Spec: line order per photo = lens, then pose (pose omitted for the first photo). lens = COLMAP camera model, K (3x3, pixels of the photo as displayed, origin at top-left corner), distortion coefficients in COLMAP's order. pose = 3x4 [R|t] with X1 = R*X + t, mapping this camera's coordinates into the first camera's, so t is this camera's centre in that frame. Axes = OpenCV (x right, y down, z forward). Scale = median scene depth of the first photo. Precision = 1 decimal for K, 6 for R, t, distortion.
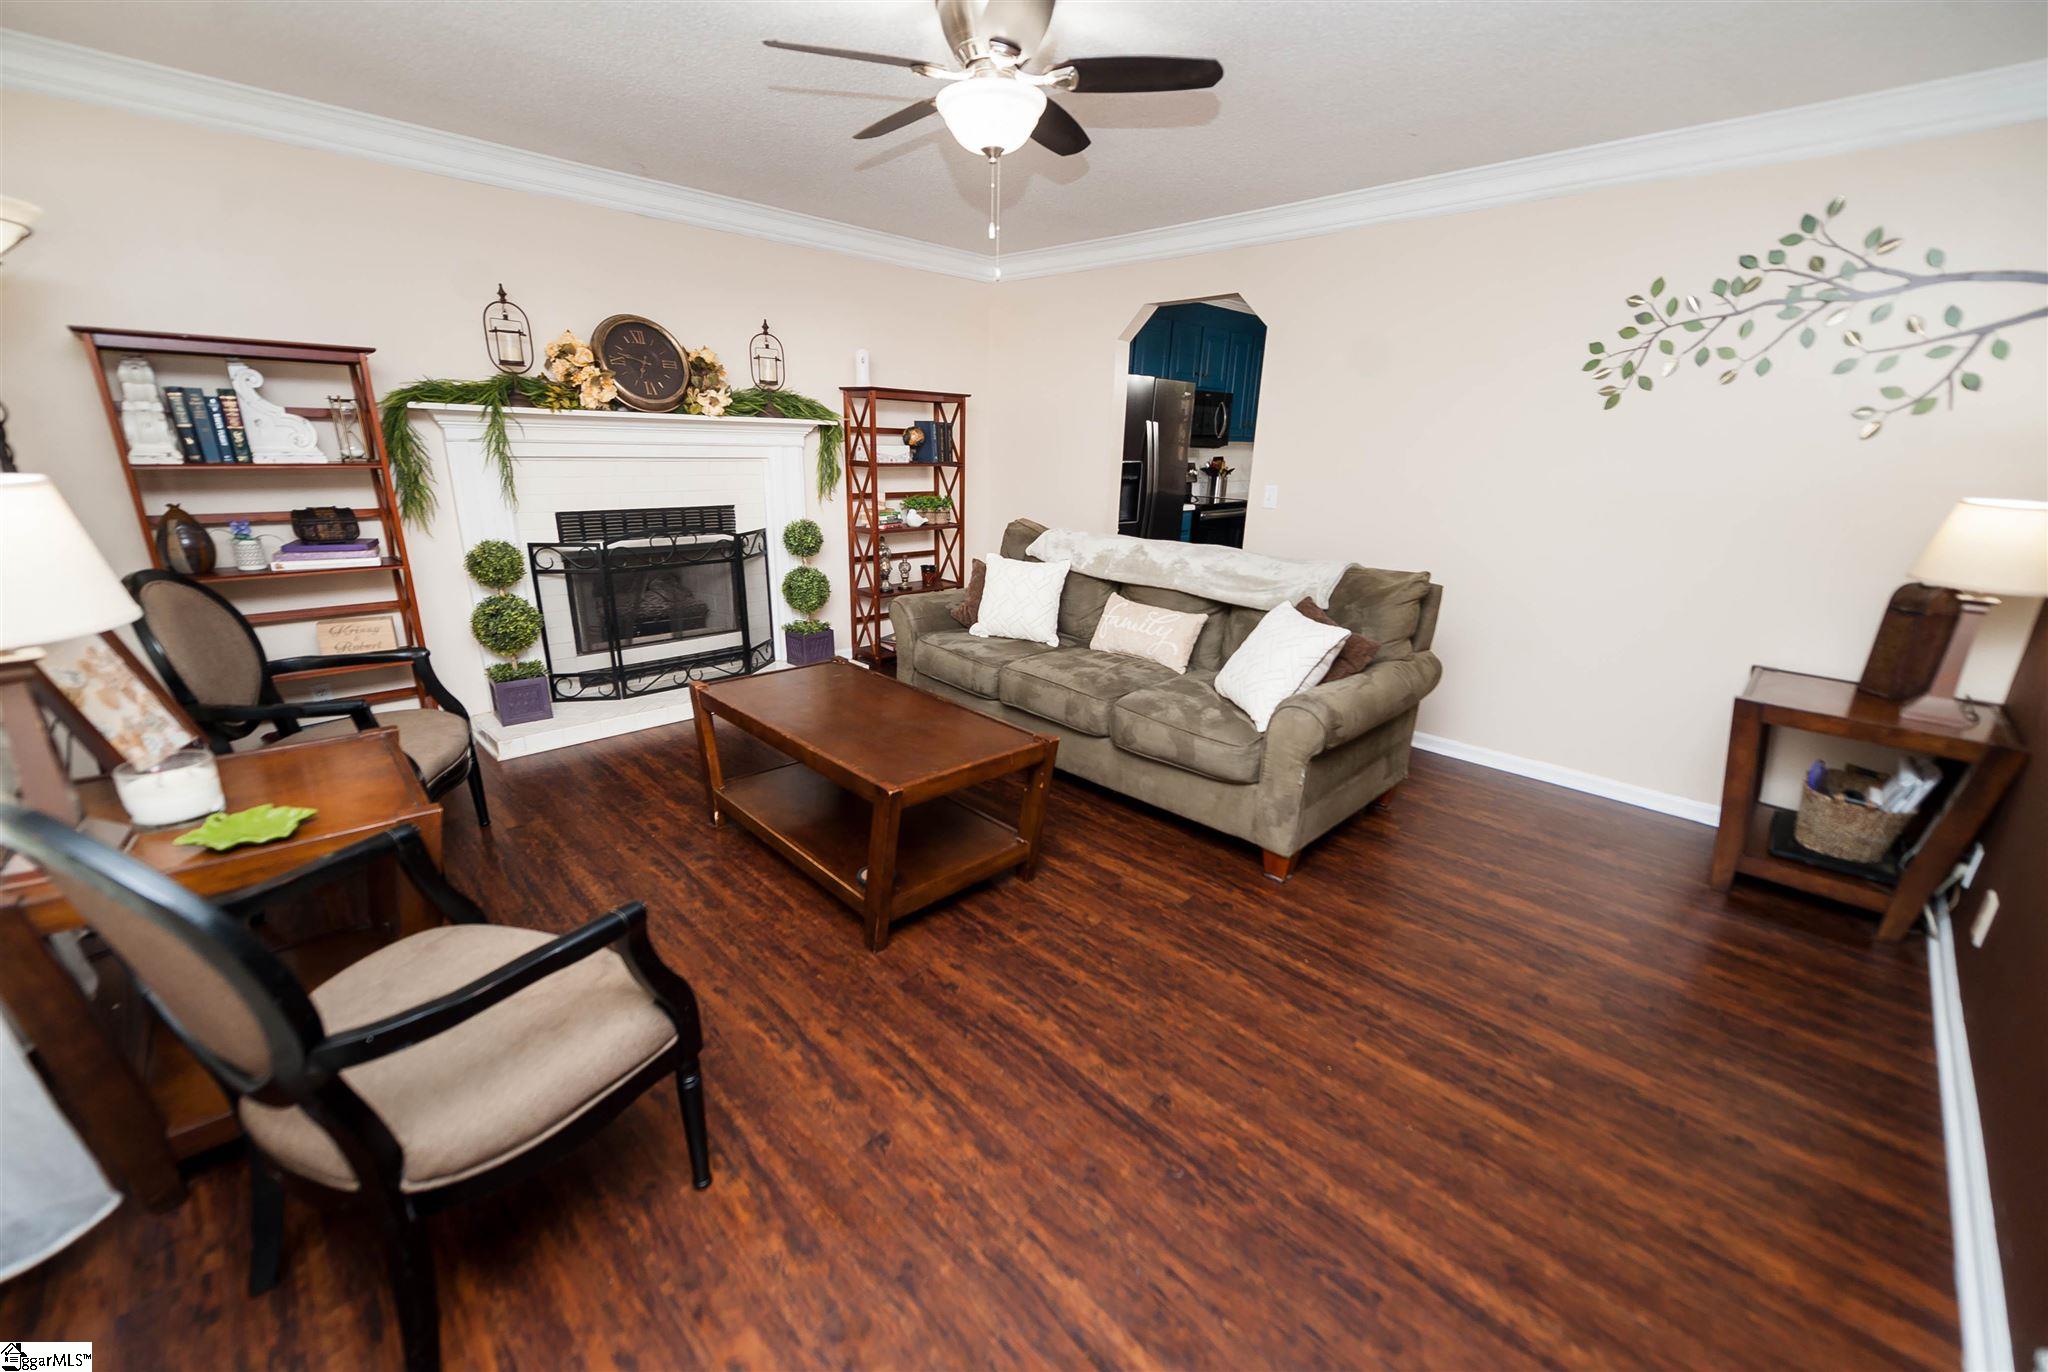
lens RADIAL K [[817.5, 0, 1017.5], [0, 817.5, 693.7], [0, 0, 1]] dist [0.001867, -0.001795]
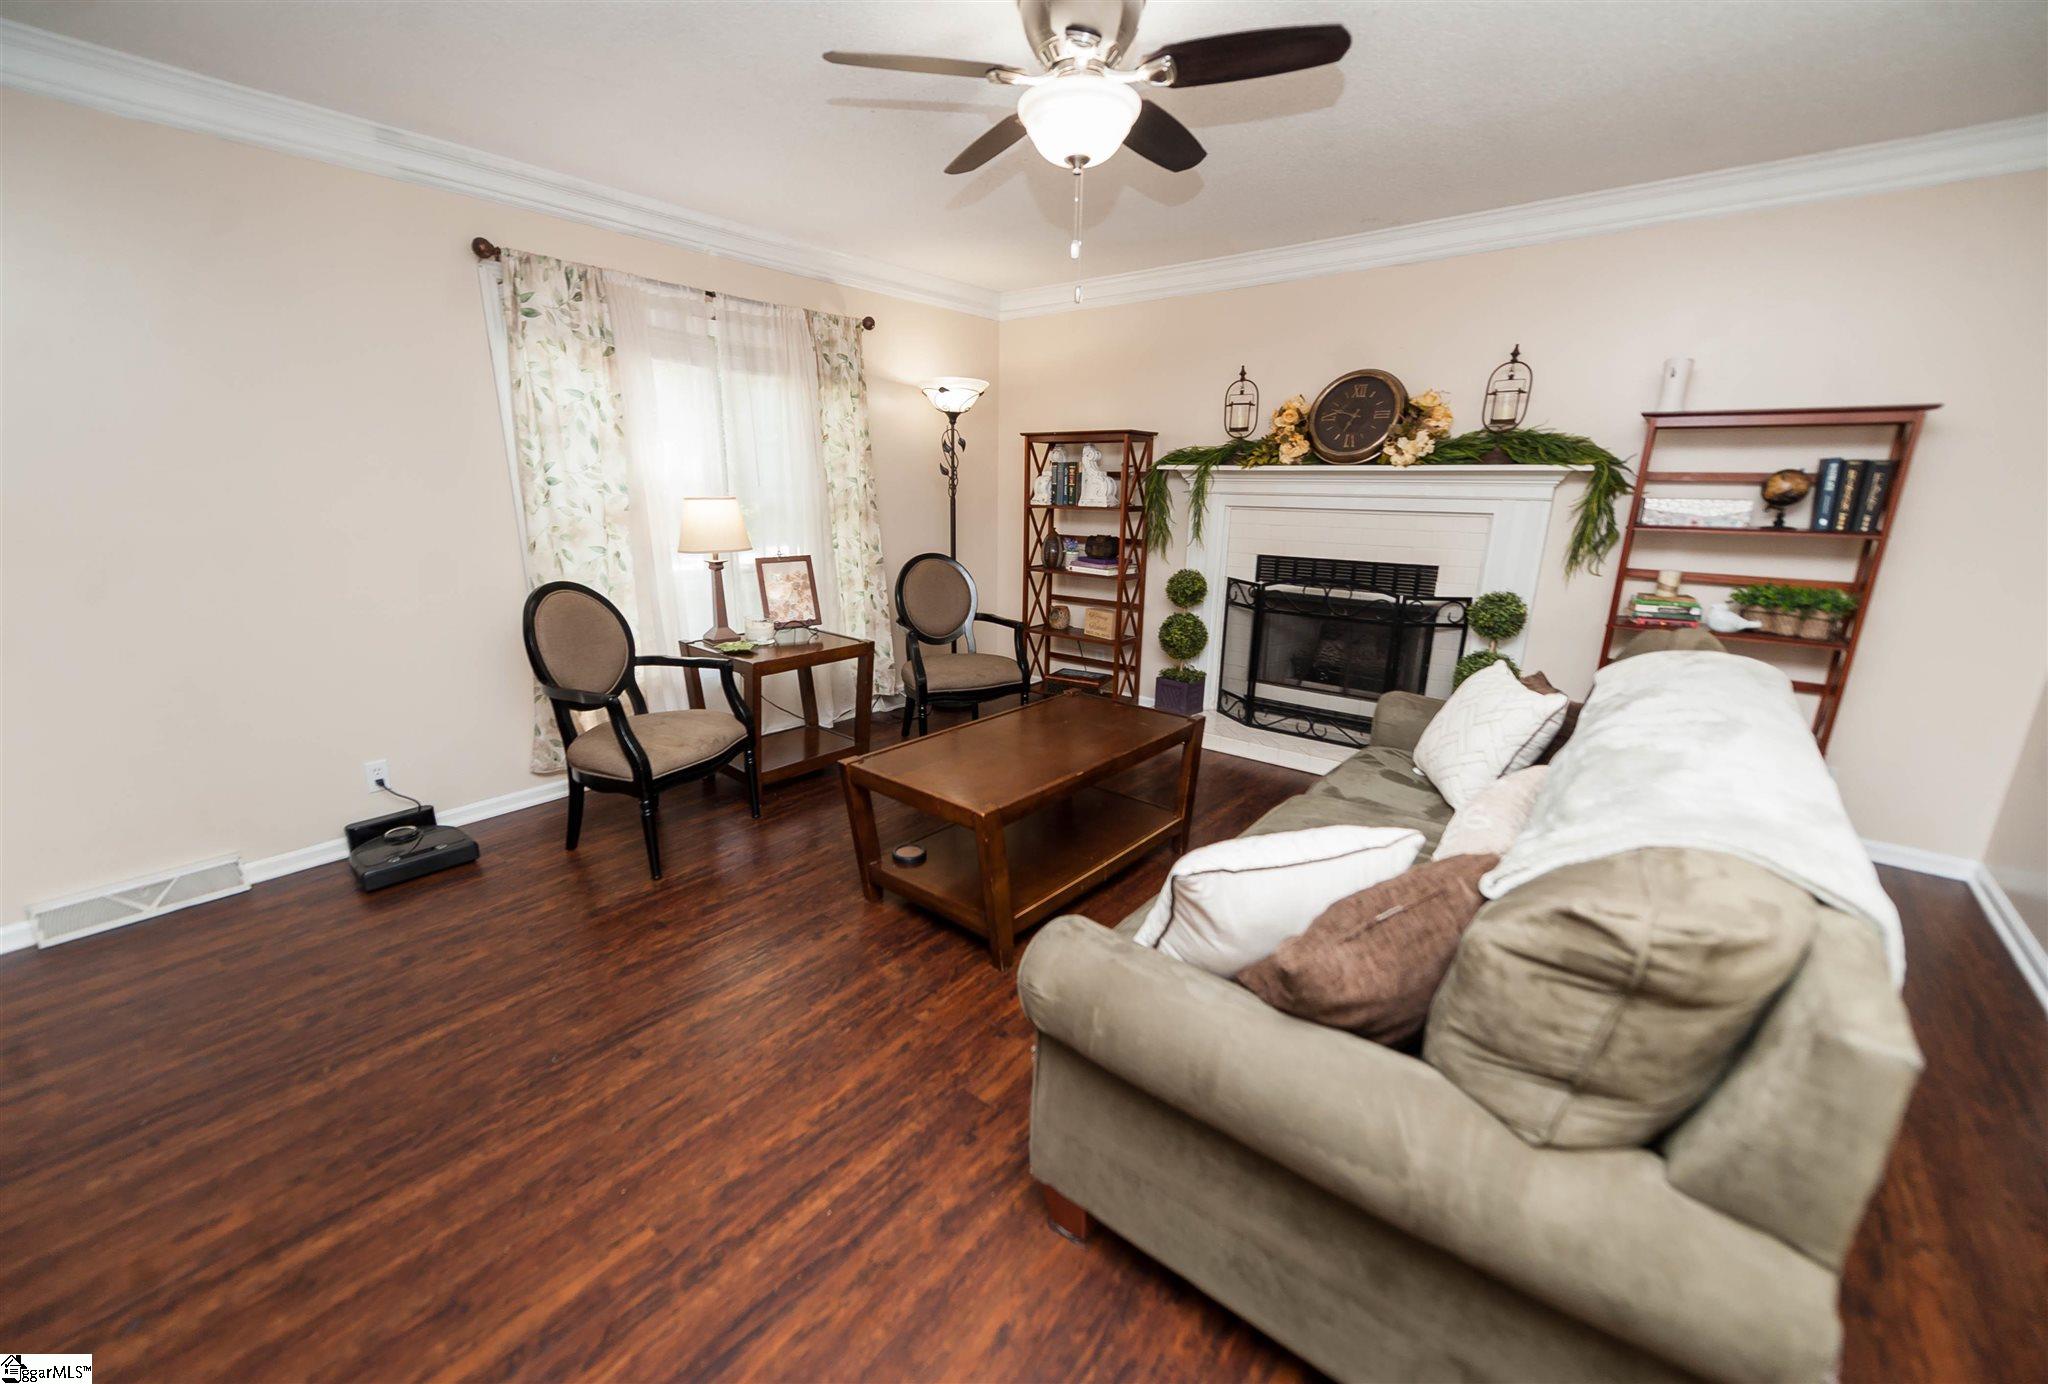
lens RADIAL K [[817.5, 0, 1024.1], [0, 817.5, 704.2], [0, 0, 1]] dist [0.001867, -0.001795]
pose [[0.103176, 0.241040, -0.965015, 1.028595], [-0.302256, 0.931912, 0.200455, -0.289074], [0.947627, 0.270999, 0.169006, 1.015742]]
